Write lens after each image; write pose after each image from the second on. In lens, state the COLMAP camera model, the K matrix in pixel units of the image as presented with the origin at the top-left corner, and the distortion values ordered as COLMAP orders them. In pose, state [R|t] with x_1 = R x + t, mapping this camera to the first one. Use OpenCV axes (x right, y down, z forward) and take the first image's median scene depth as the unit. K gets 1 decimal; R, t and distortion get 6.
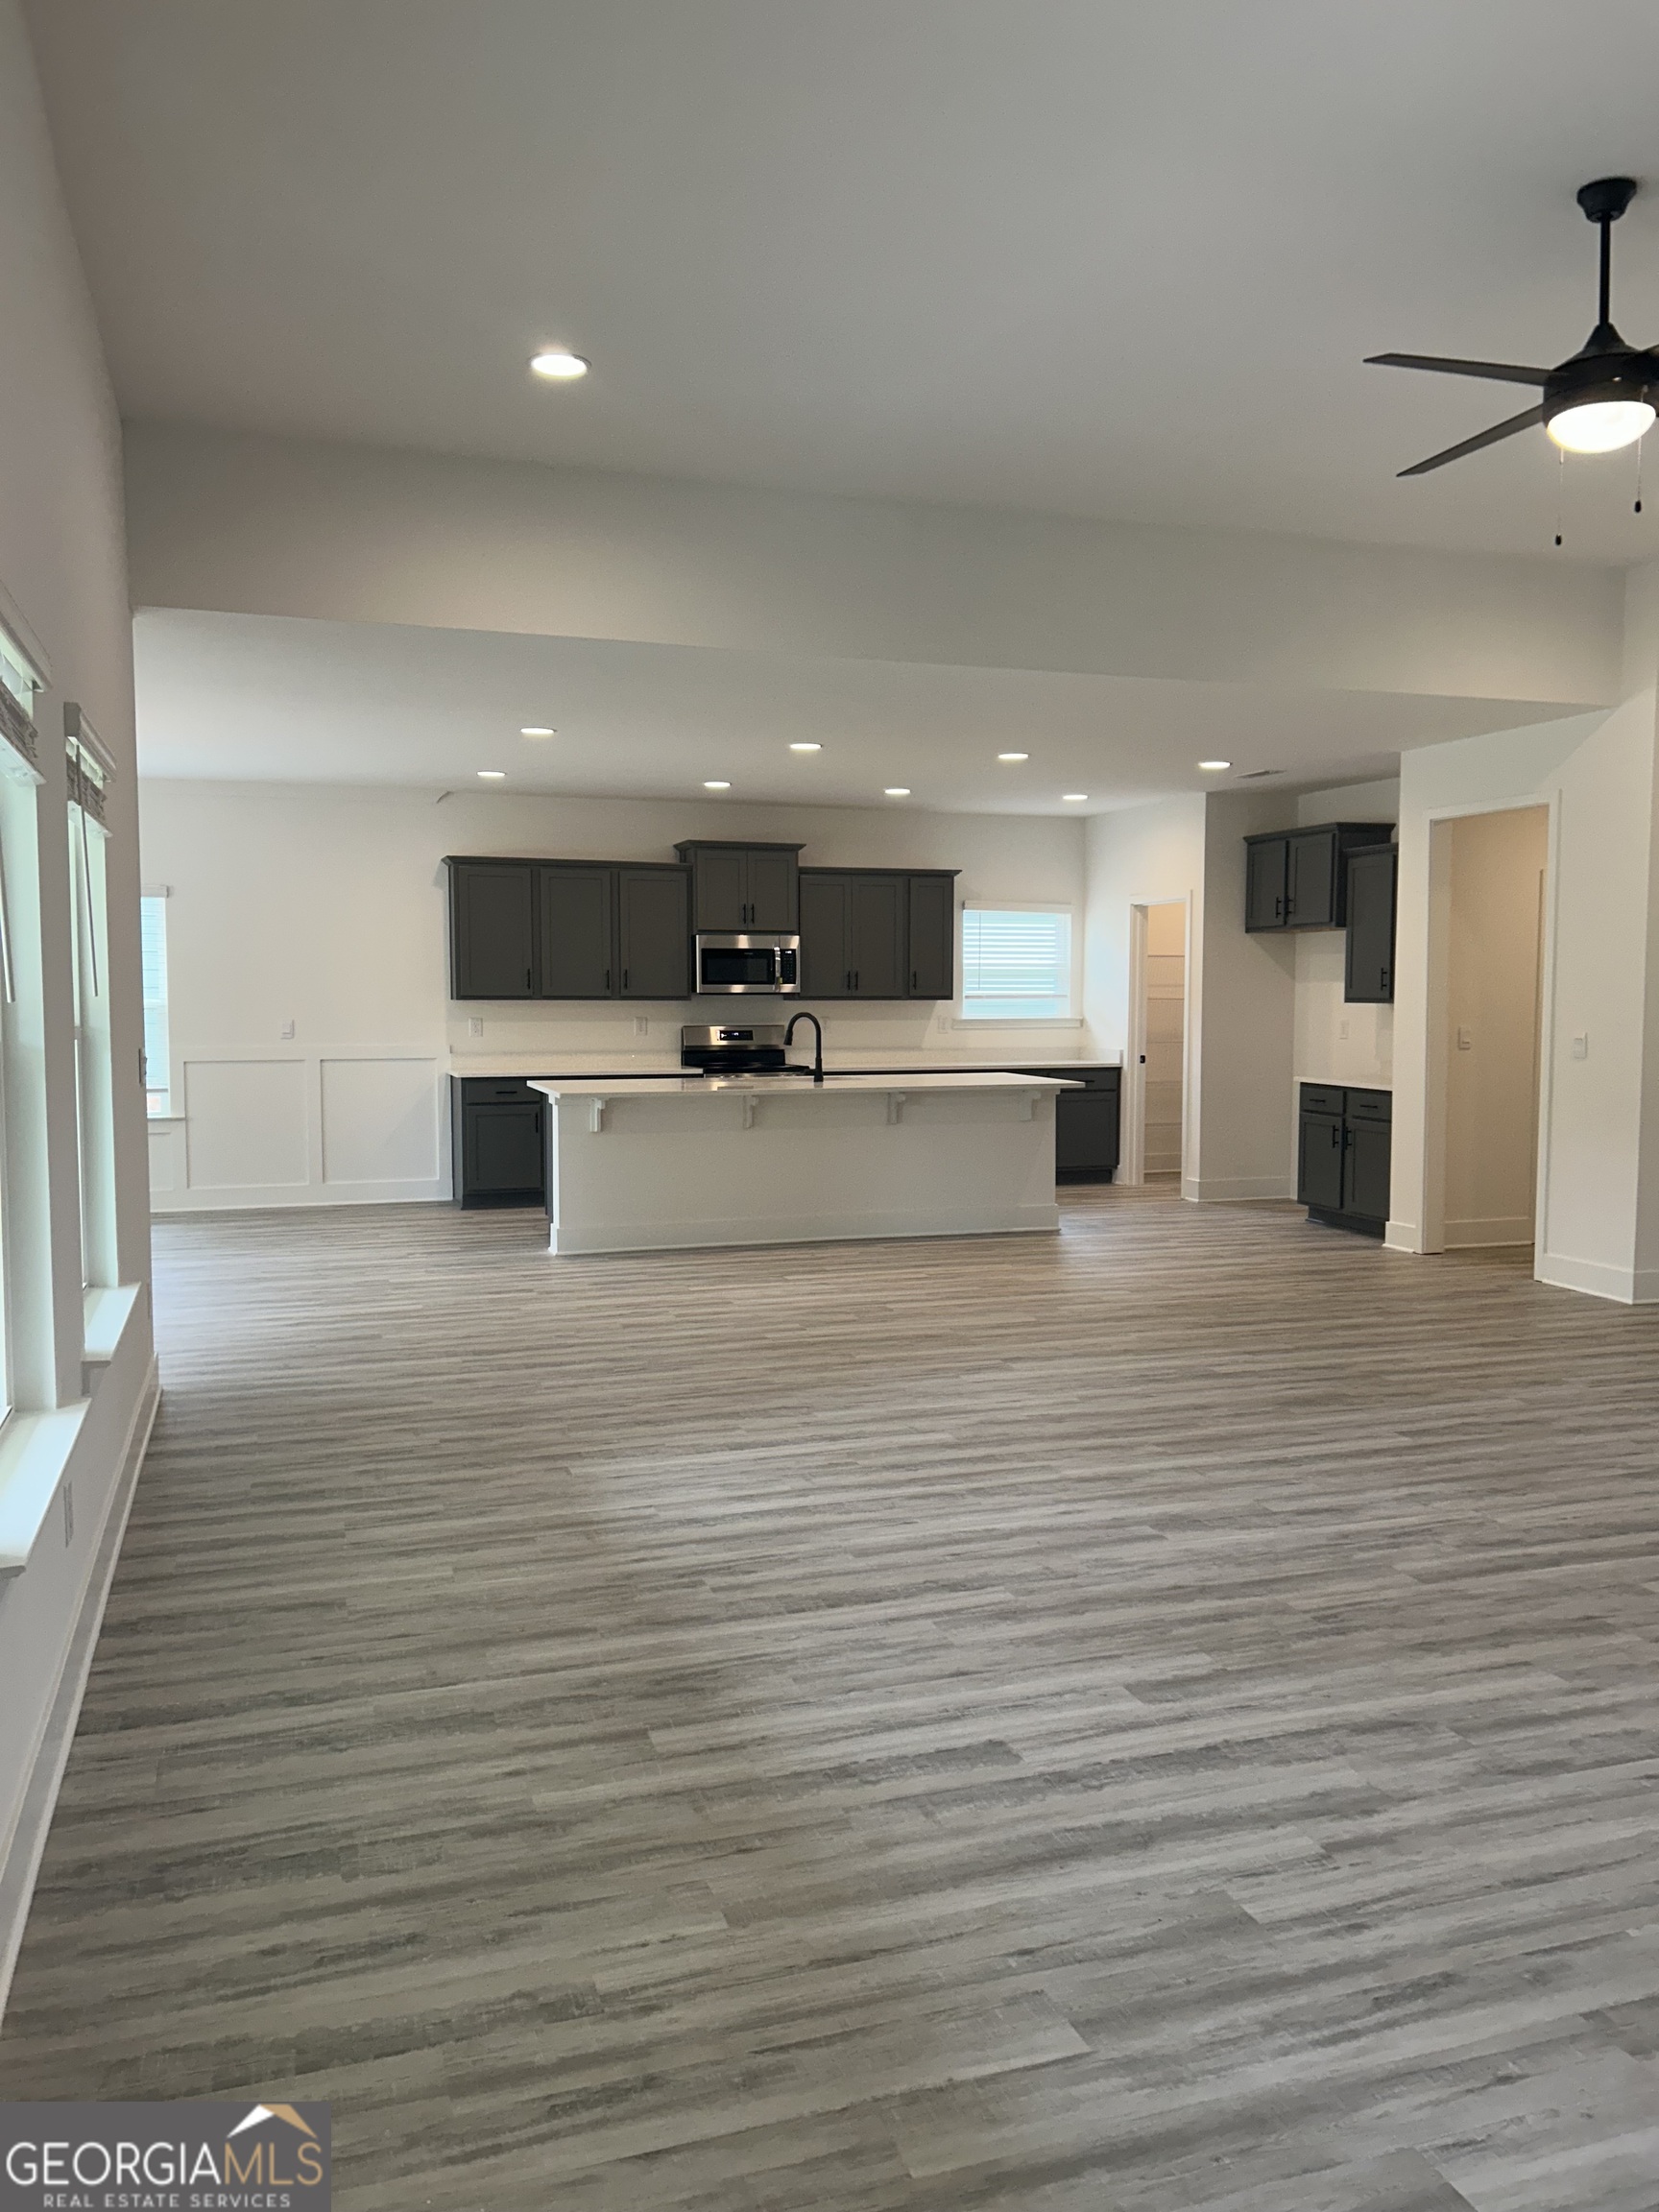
lens RADIAL K [[1653.0, 0, 825.1], [0, 1653.0, 1110.0], [0, 0, 1]] dist [0.056550, -0.054681]
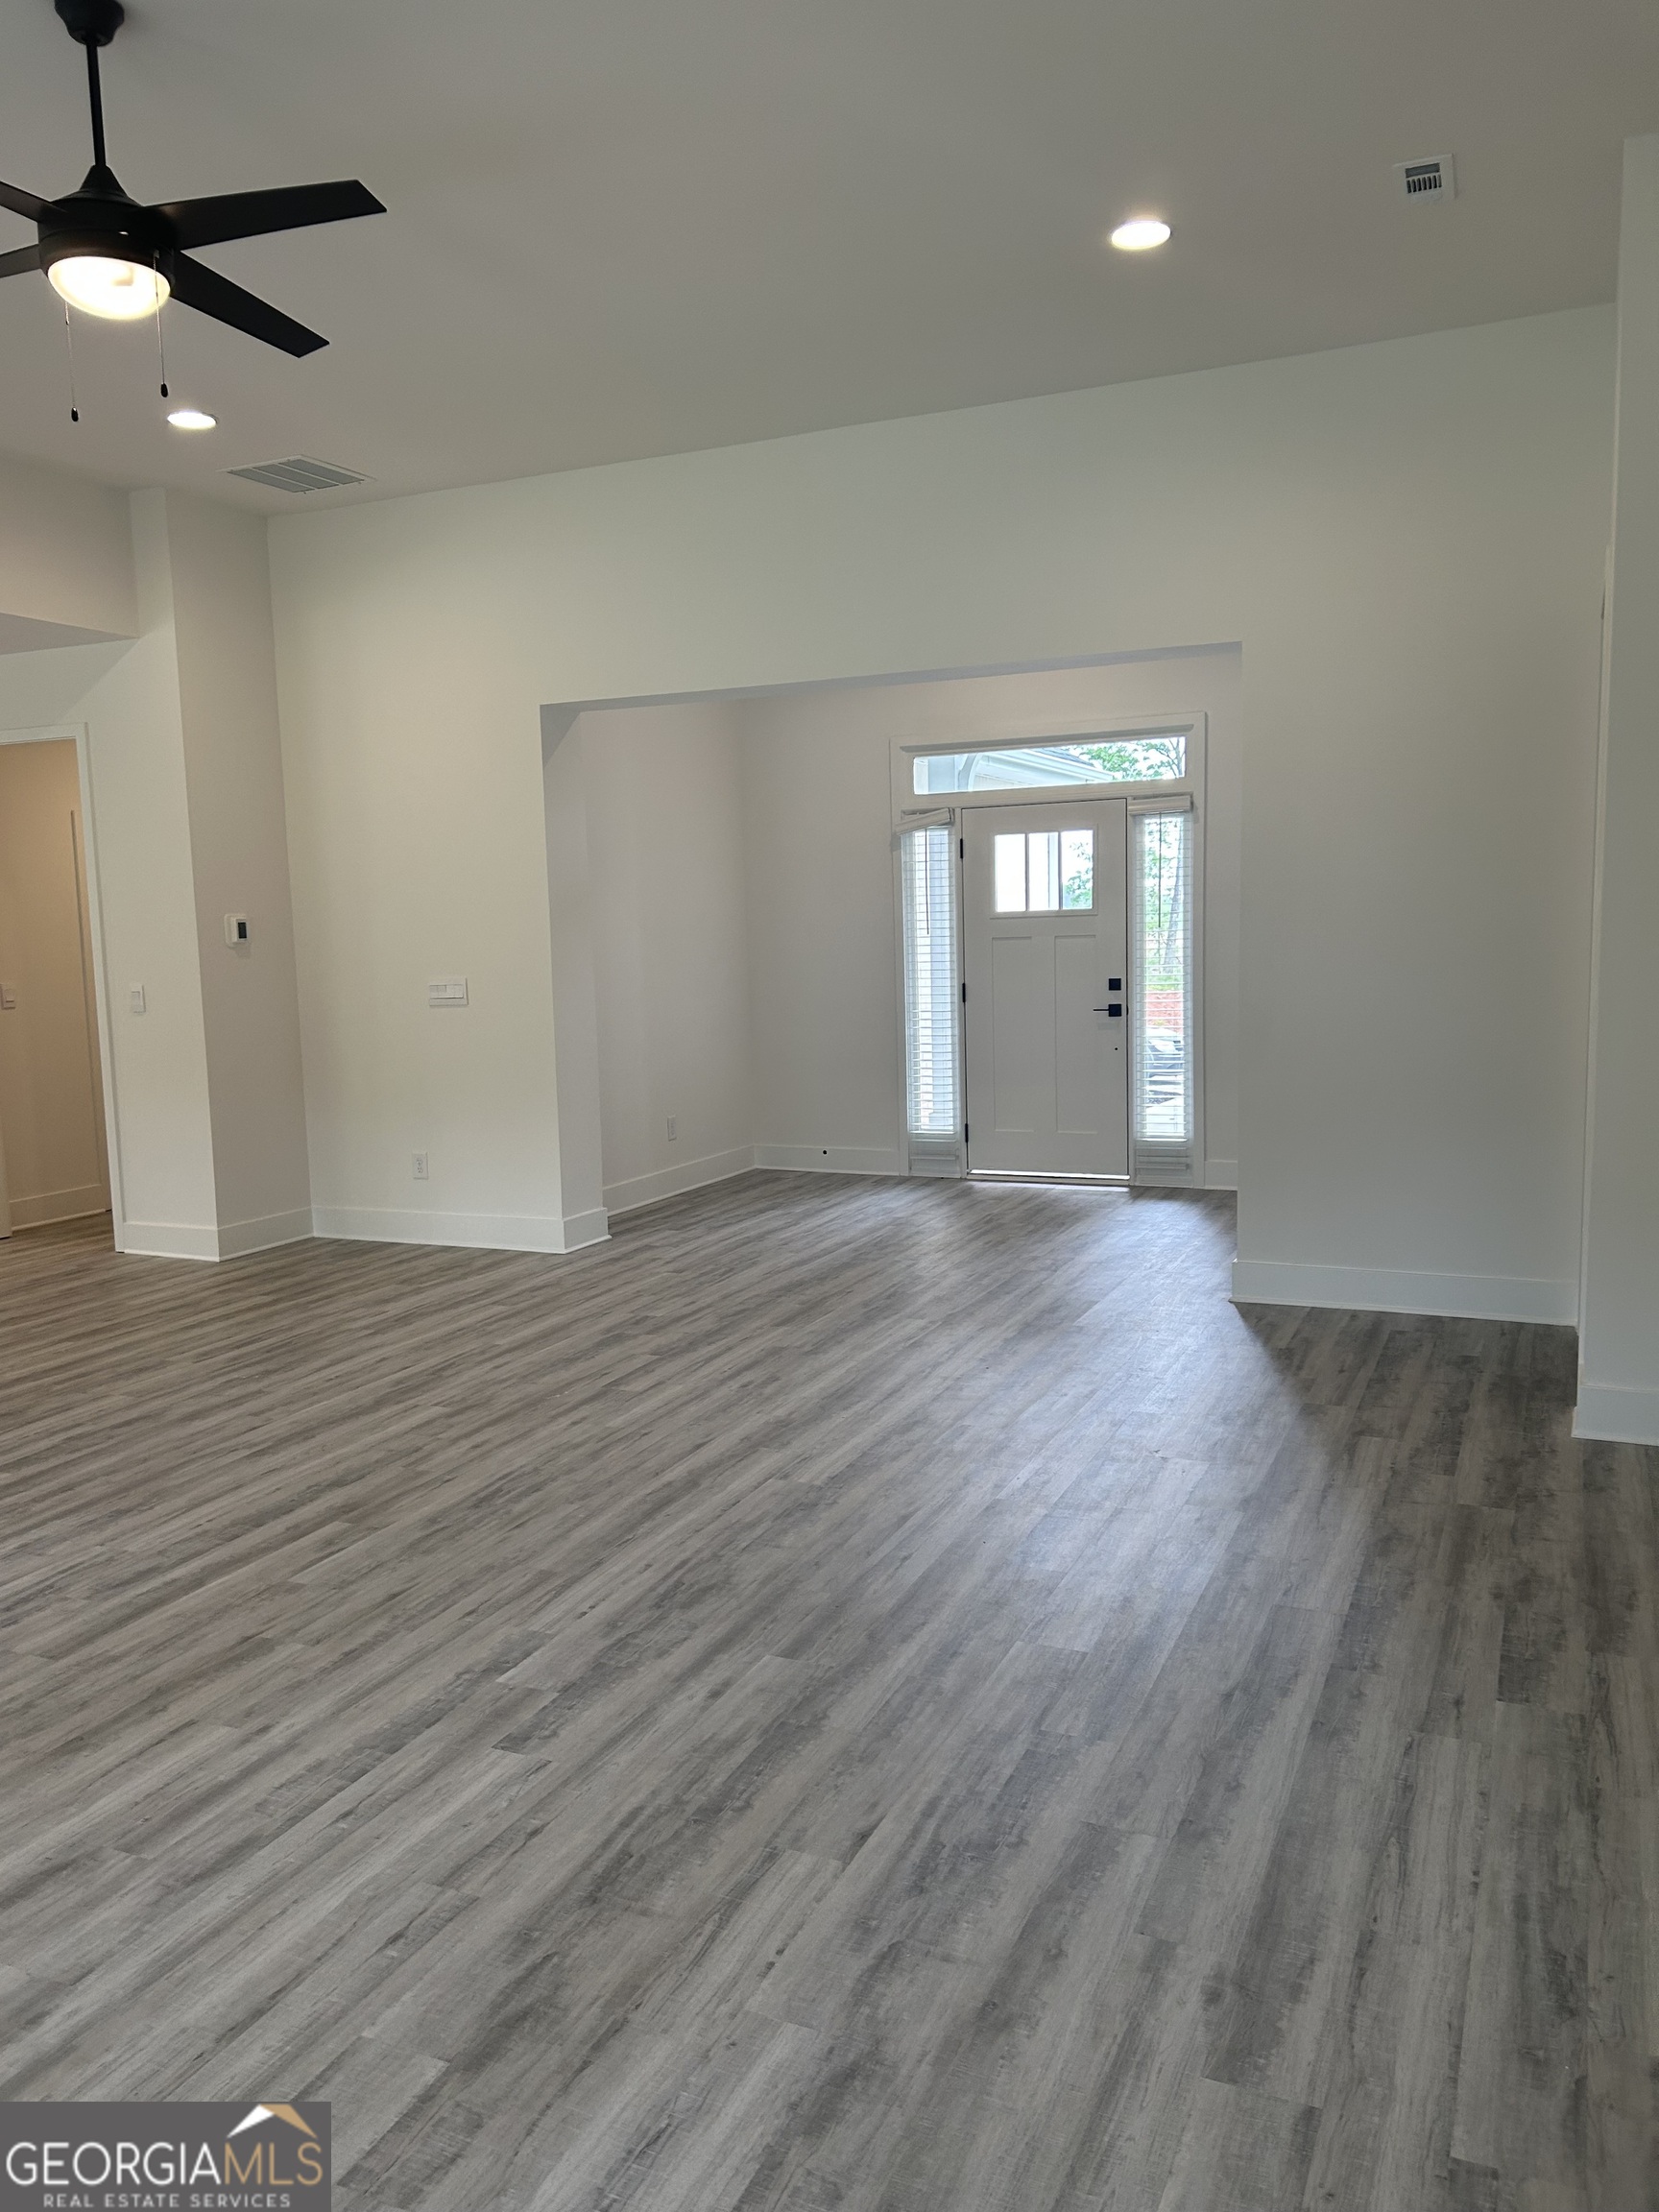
lens RADIAL K [[1653.0, 0, 825.1], [0, 1653.0, 1110.0], [0, 0, 1]] dist [0.056550, -0.054681]
pose [[0.674337, -0.100160, 0.731599, 0.026644], [0.077078, 0.994893, 0.065162, -0.013462], [-0.734390, 0.012449, 0.678613, 0.117085]]
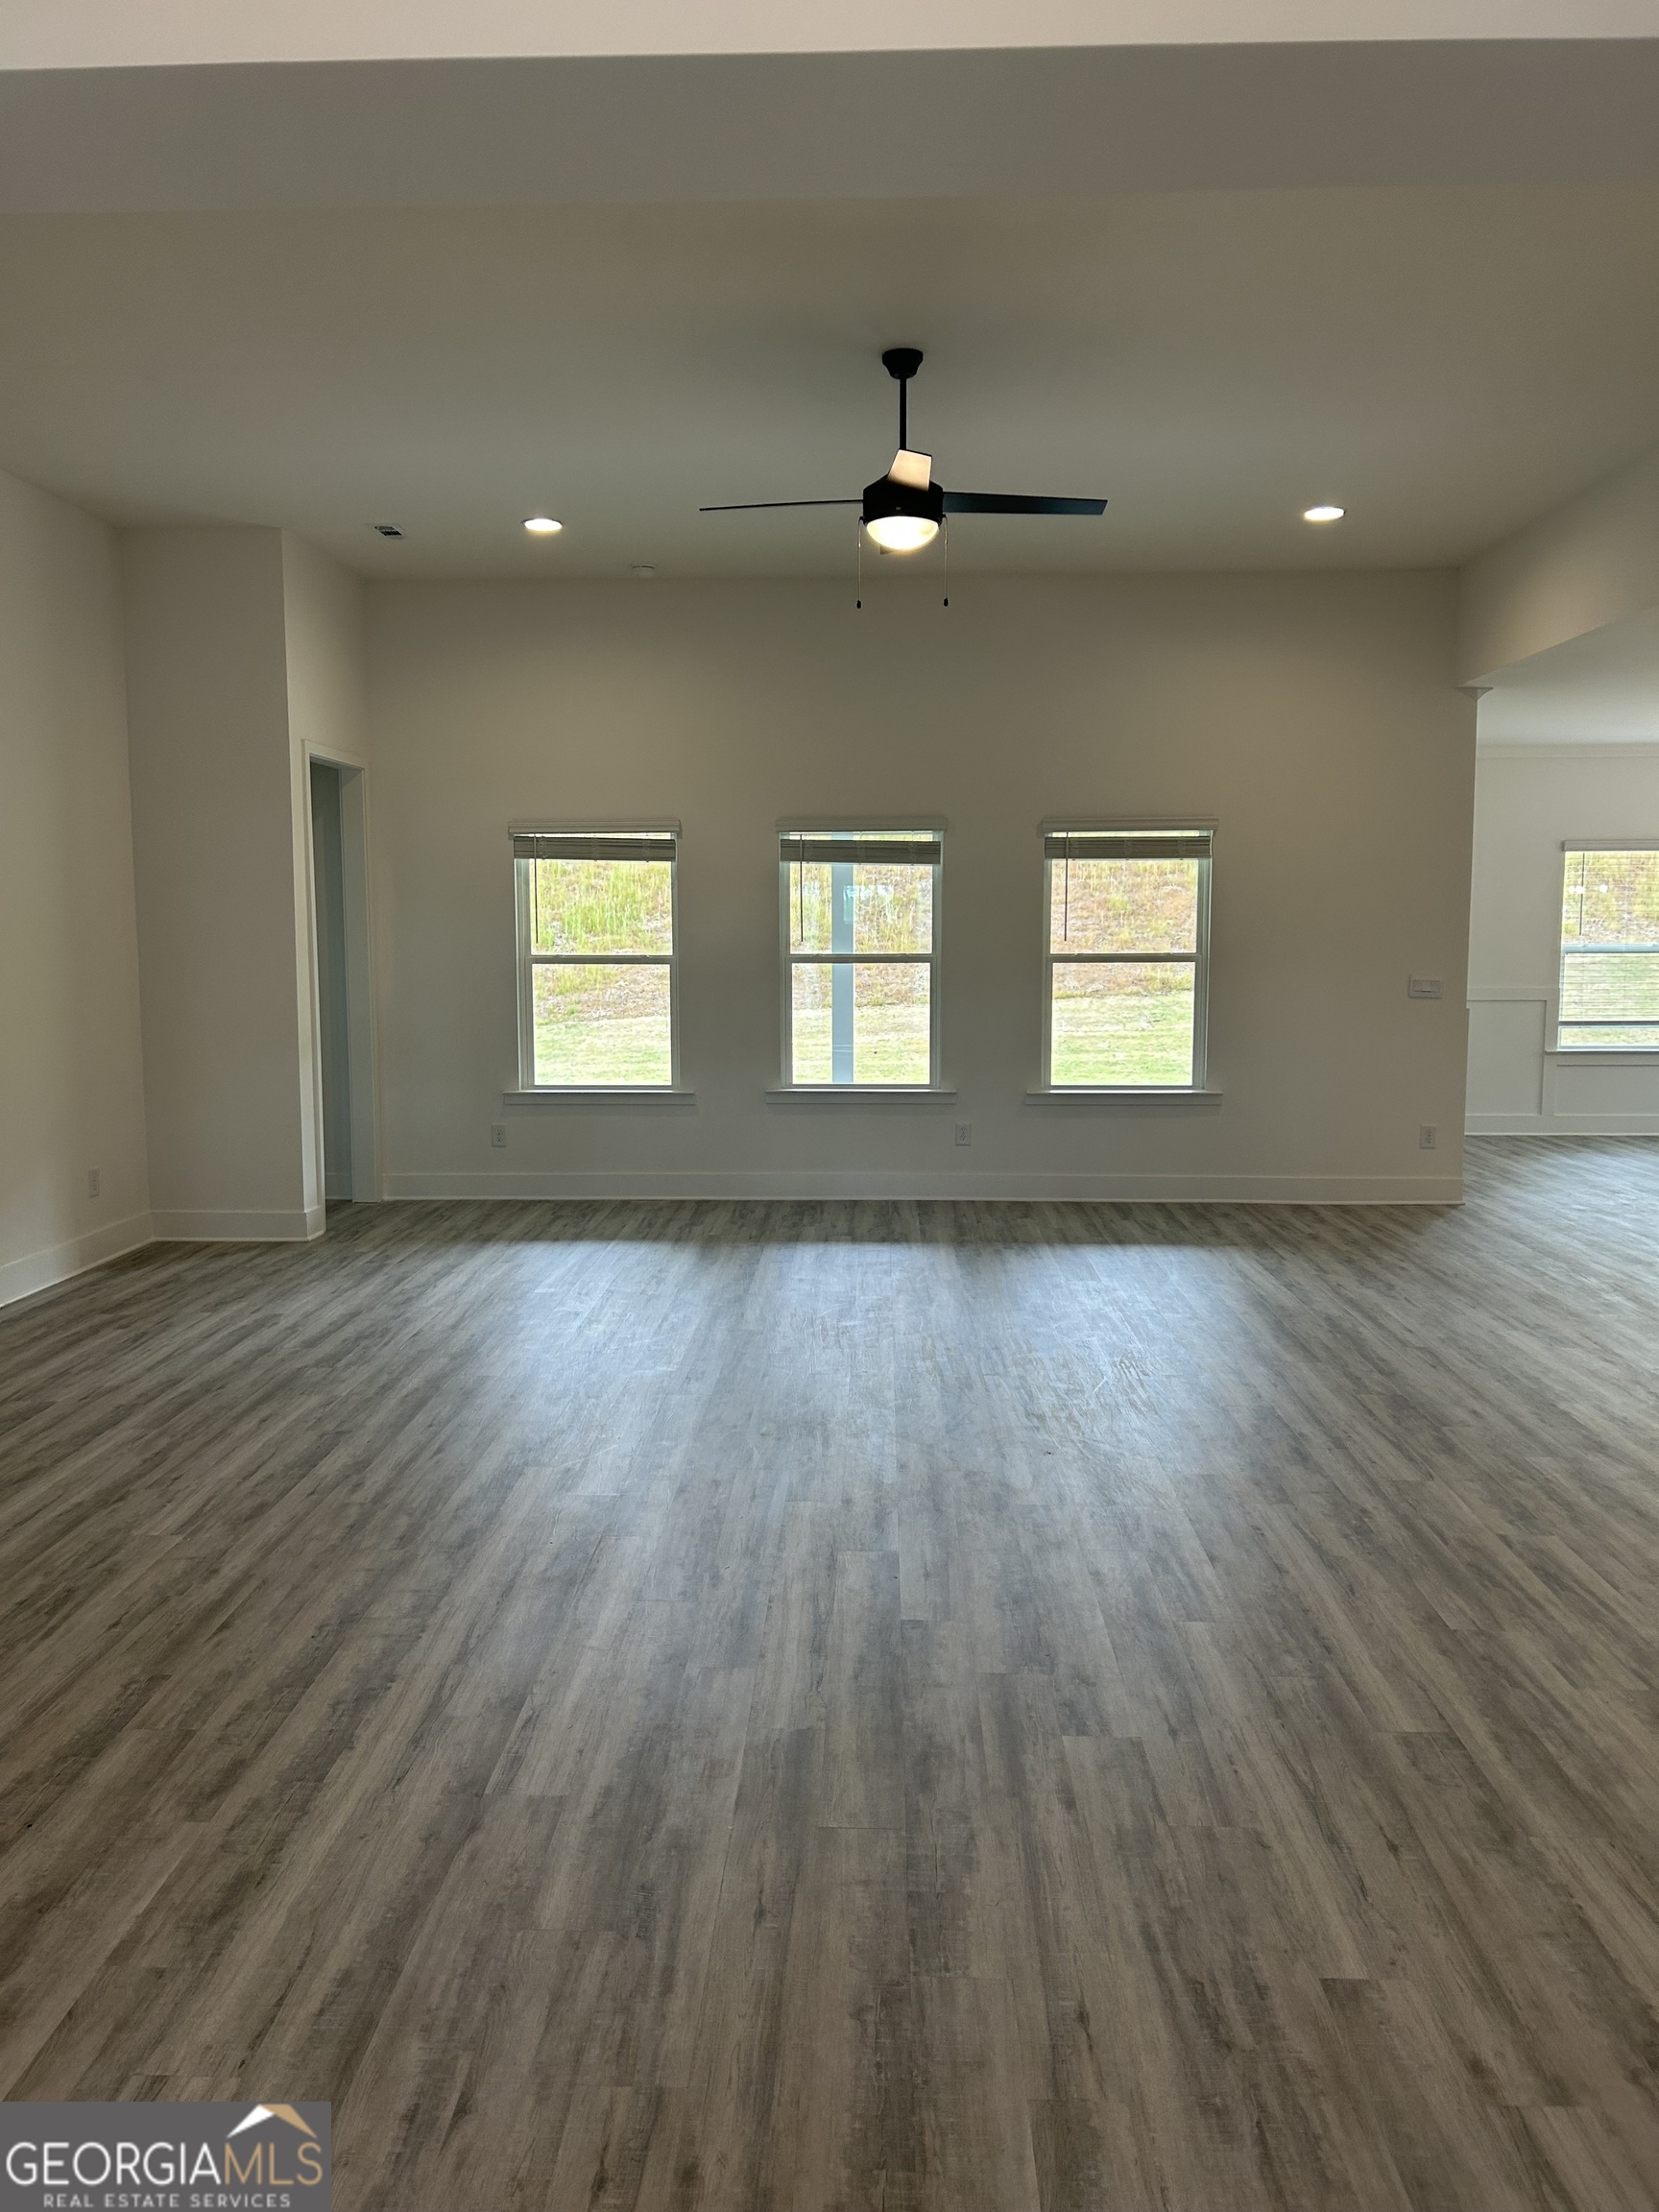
lens RADIAL K [[1653.0, 0, 825.1], [0, 1653.0, 1110.0], [0, 0, 1]] dist [0.056550, -0.054681]
pose [[-0.348906, 0.109168, -0.930778, 1.464830], [-0.065058, 0.987975, 0.140263, -0.107672], [0.934897, 0.109493, -0.337608, 1.184102]]
